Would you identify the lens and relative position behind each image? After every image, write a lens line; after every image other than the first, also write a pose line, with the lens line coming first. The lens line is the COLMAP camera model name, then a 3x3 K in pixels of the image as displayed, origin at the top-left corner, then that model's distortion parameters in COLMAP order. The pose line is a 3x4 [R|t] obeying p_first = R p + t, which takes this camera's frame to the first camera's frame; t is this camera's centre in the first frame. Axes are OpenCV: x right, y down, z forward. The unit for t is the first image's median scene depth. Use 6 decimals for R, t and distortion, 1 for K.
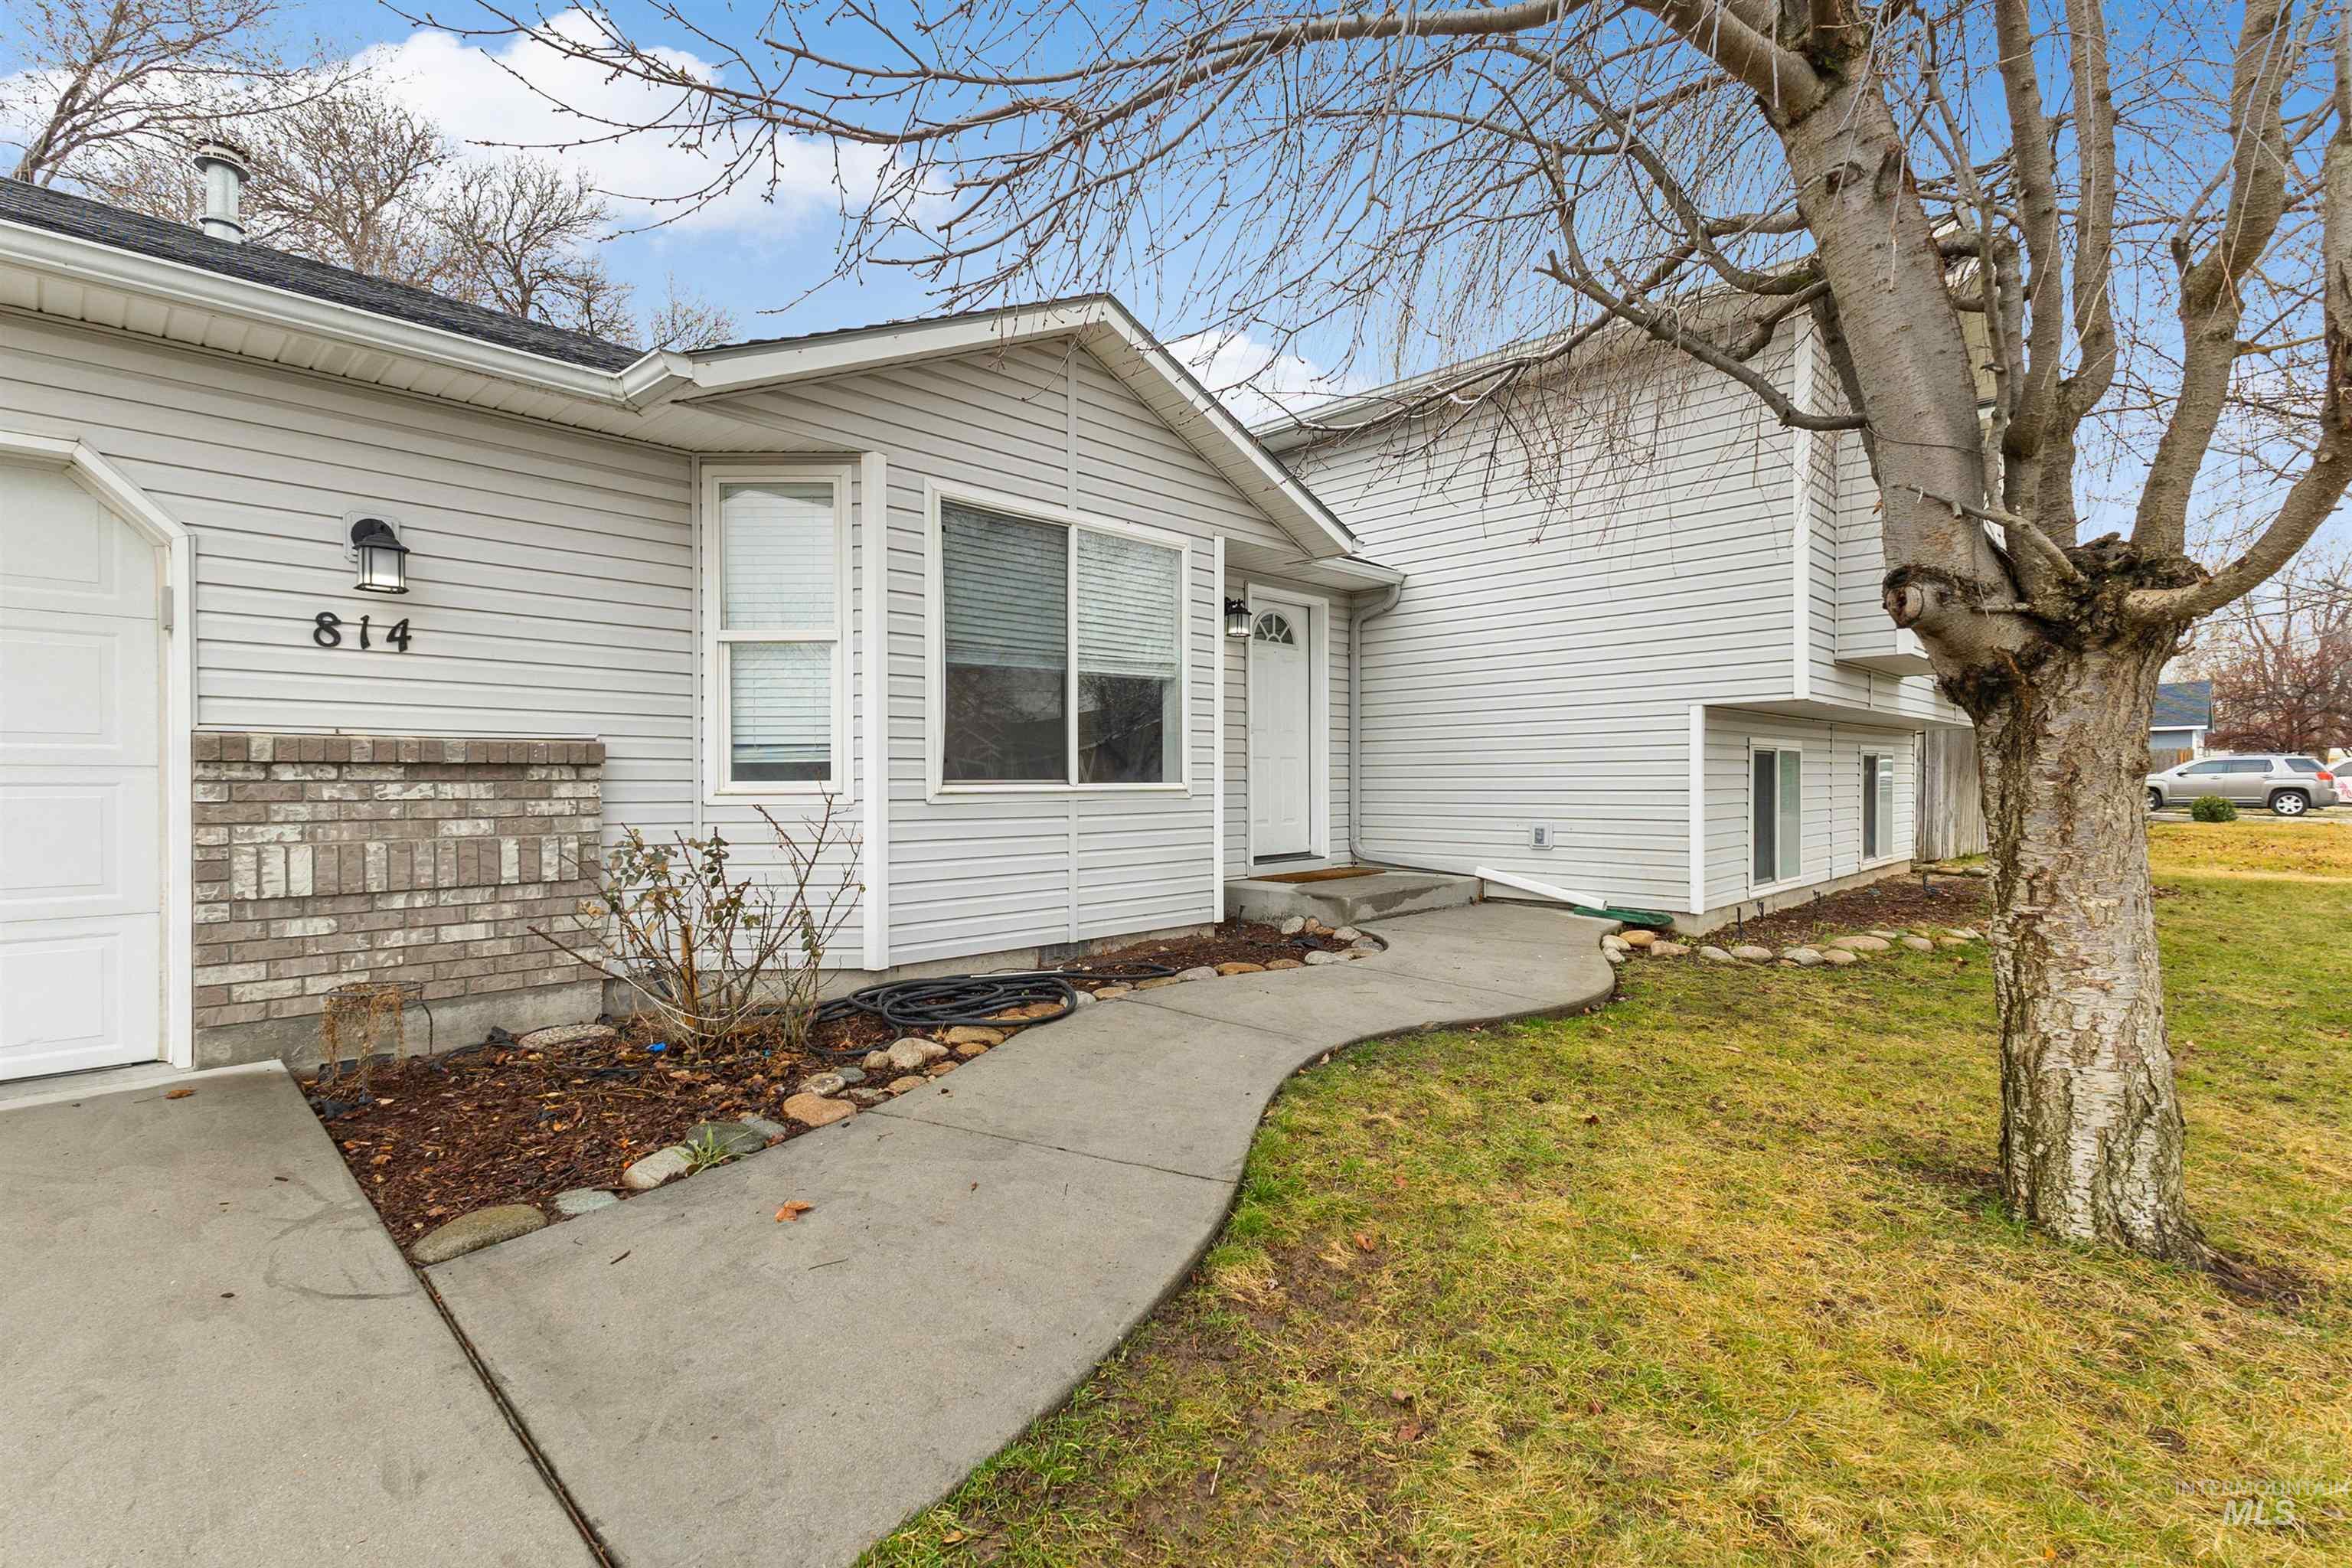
lens RADIAL K [[1108.6, 0, 1171.2], [0, 1108.6, 771.0], [0, 0, 1]] dist [0.027583, -0.000258]
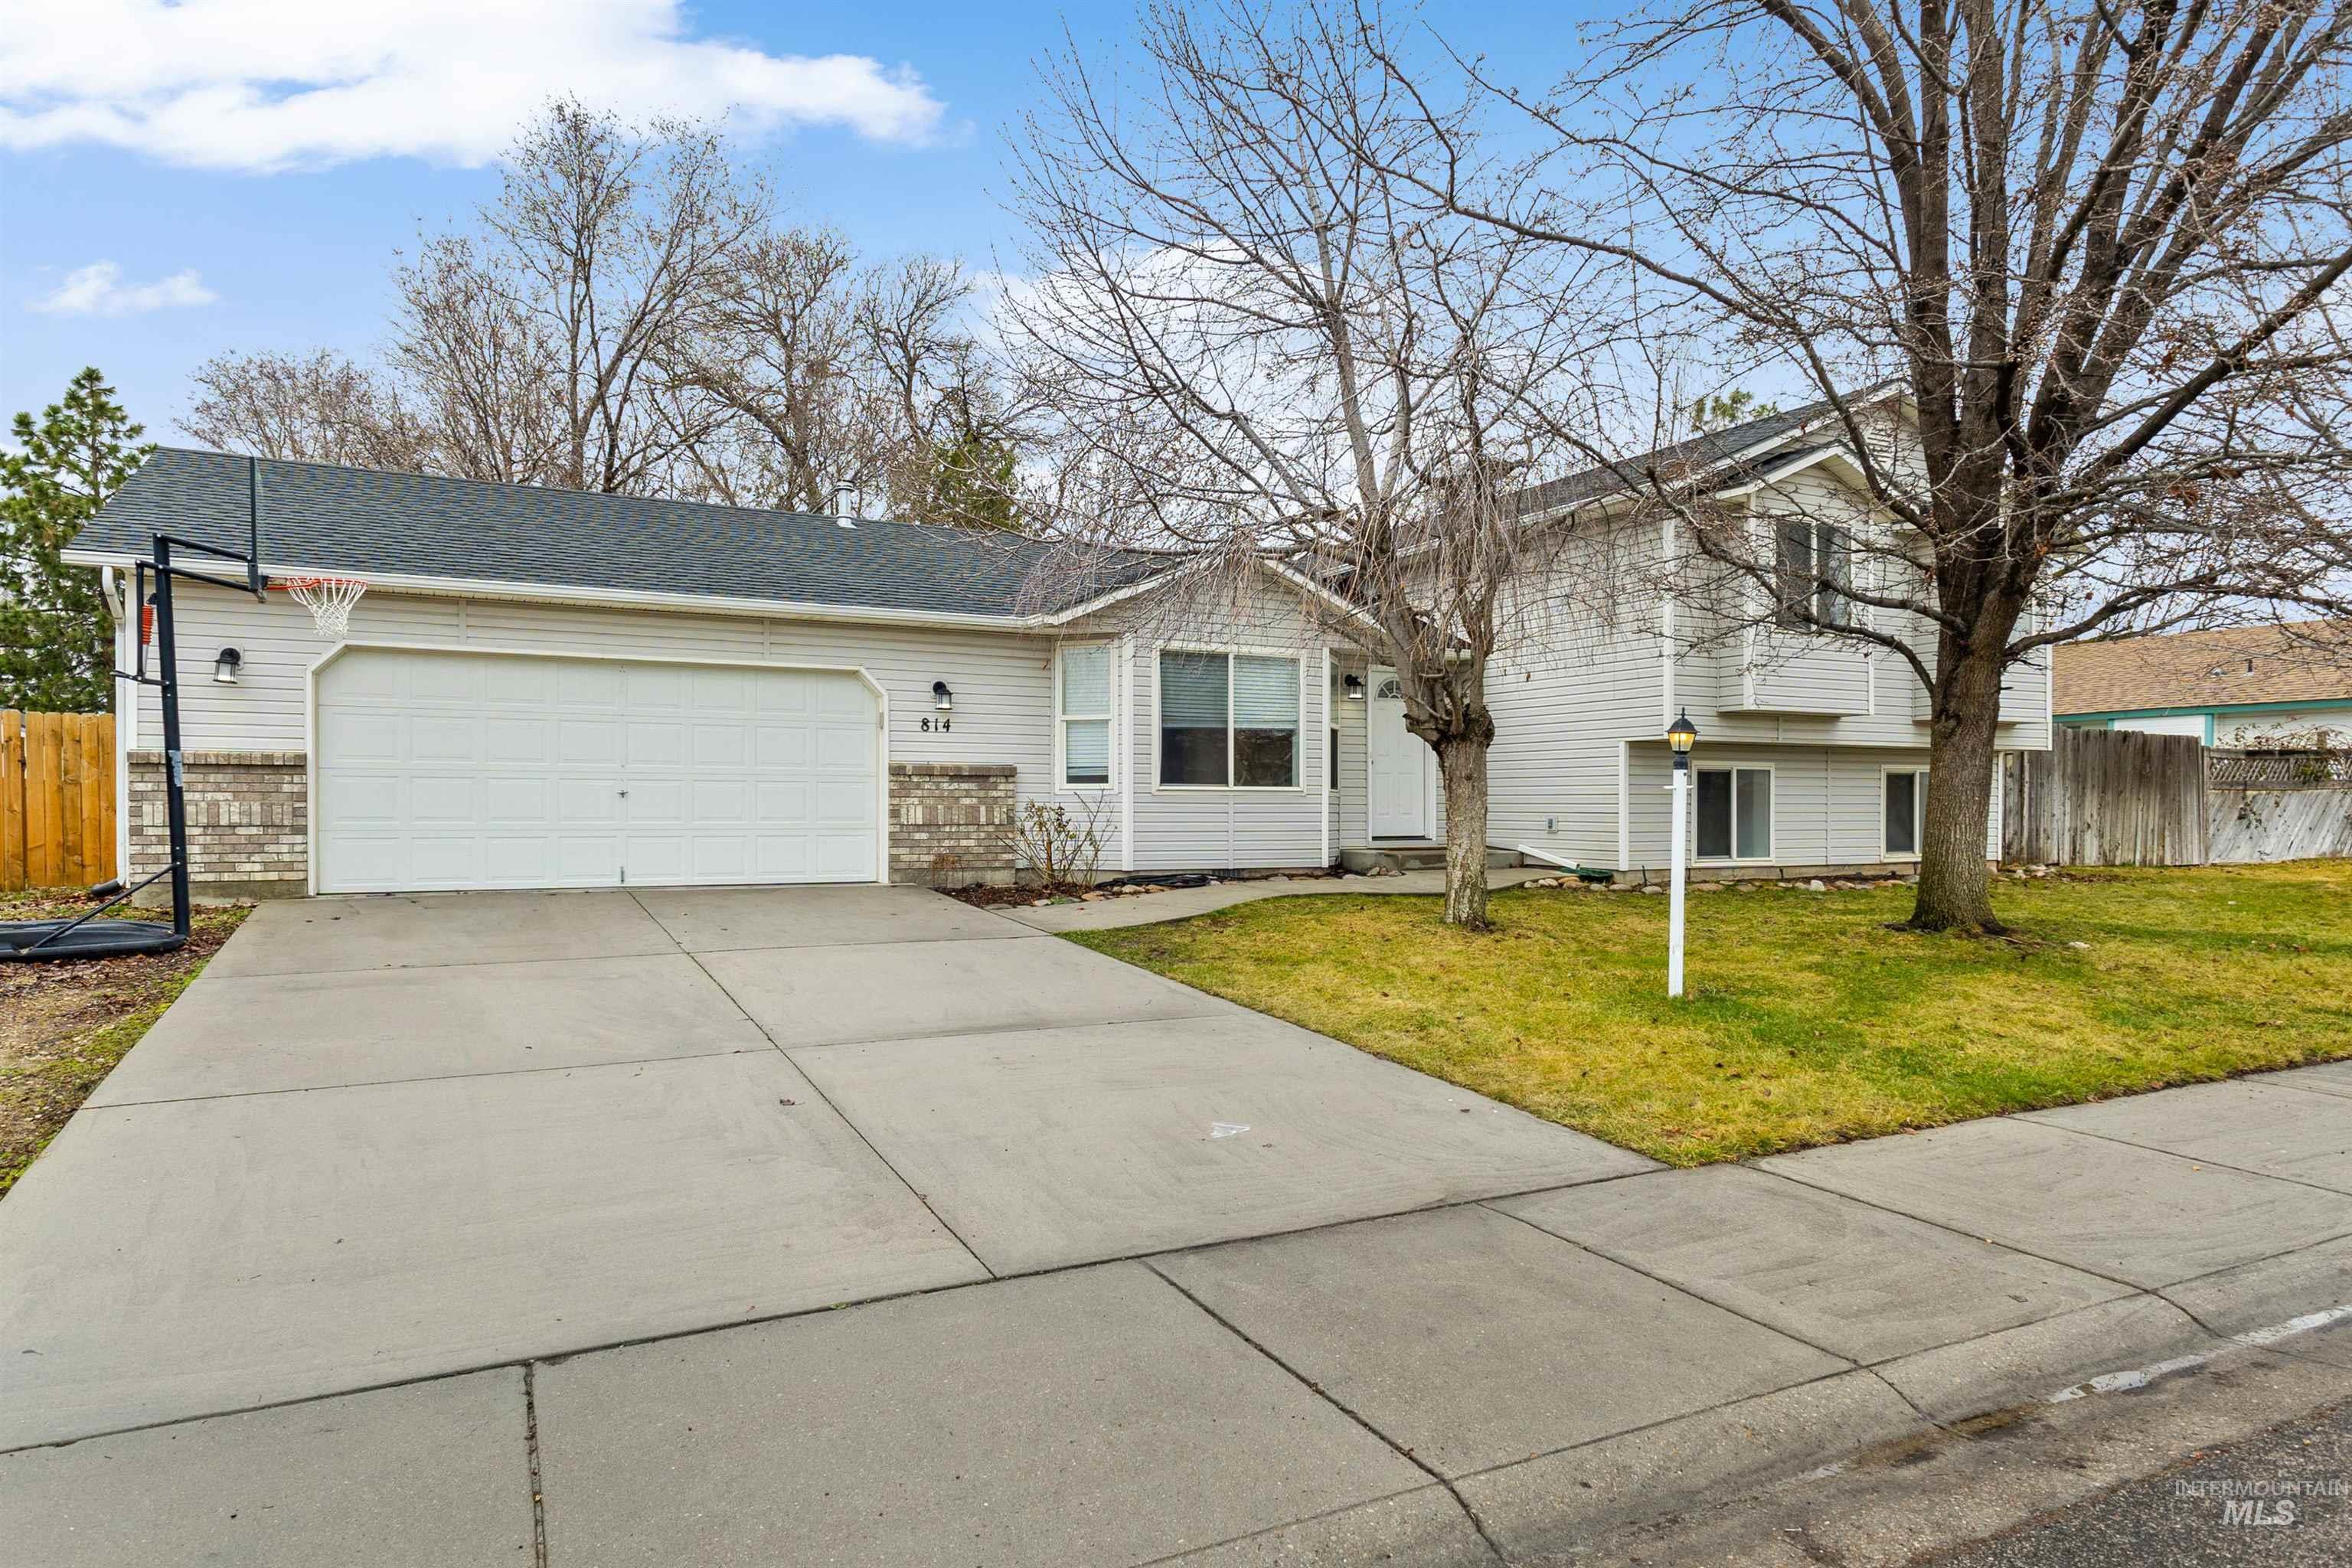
lens RADIAL K [[1337.1, 0, 1176.0], [0, 1337.1, 784.0], [0, 0, 1]] dist [-0.000682, -0.000077]
pose [[0.953724, 0.004463, -0.300651, 0.622718], [-0.005006, 0.999987, -0.001036, 0.011878], [0.300642, 0.002493, 0.953734, -1.496088]]
